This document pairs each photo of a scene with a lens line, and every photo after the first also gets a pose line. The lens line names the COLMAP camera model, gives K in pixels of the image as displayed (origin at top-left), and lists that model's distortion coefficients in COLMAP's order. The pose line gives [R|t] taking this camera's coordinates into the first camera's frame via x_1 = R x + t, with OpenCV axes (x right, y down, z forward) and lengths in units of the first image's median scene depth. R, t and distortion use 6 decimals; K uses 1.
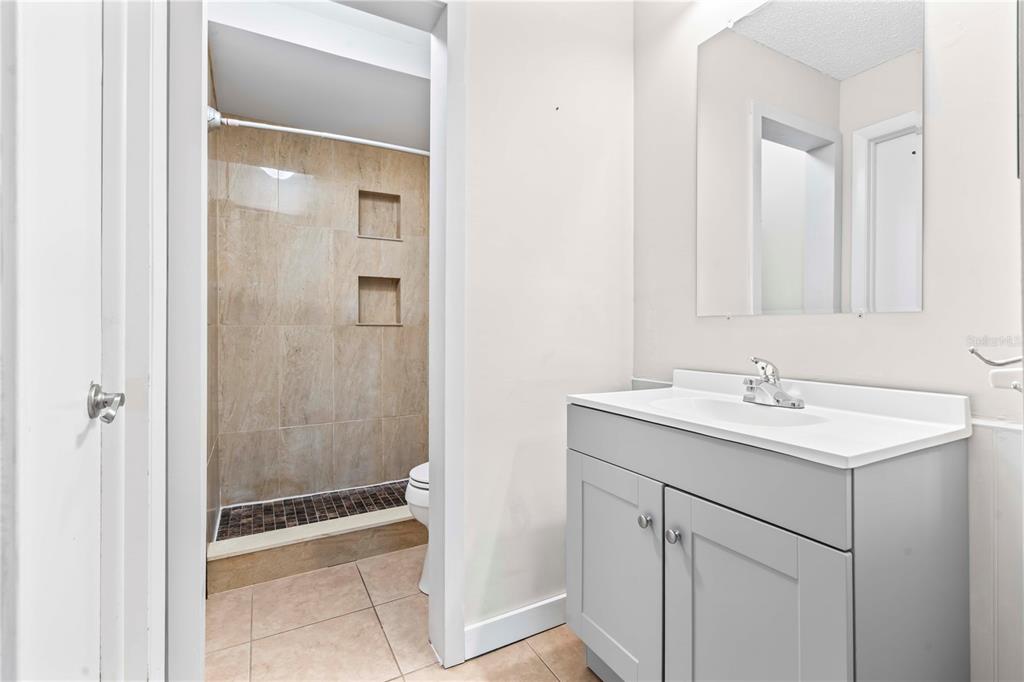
lens RADIAL K [[470.5, 0, 514.3], [0, 470.5, 335.4], [0, 0, 1]] dist [-0.002970, 0.000513]
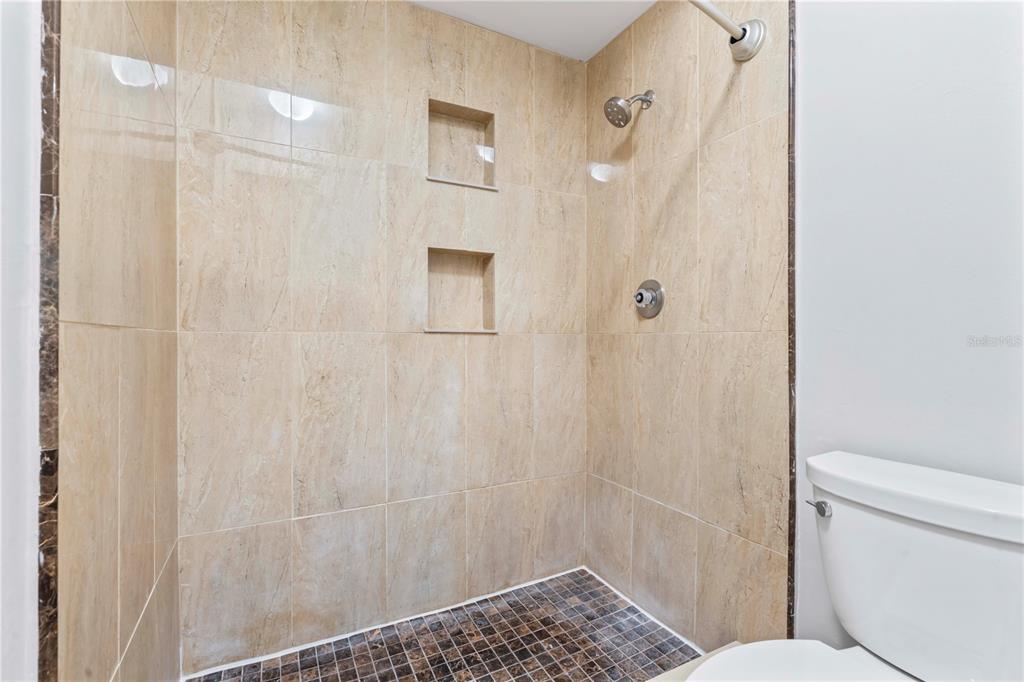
lens RADIAL K [[465.7, 0, 510.7], [0, 465.7, 344.2], [0, 0, 1]] dist [-0.002869, 0.001338]
pose [[0.999675, -0.001117, -0.025457, -0.220861], [0.000942, 0.999976, -0.006891, -0.002900], [0.025464, 0.006865, 0.999652, 0.442133]]
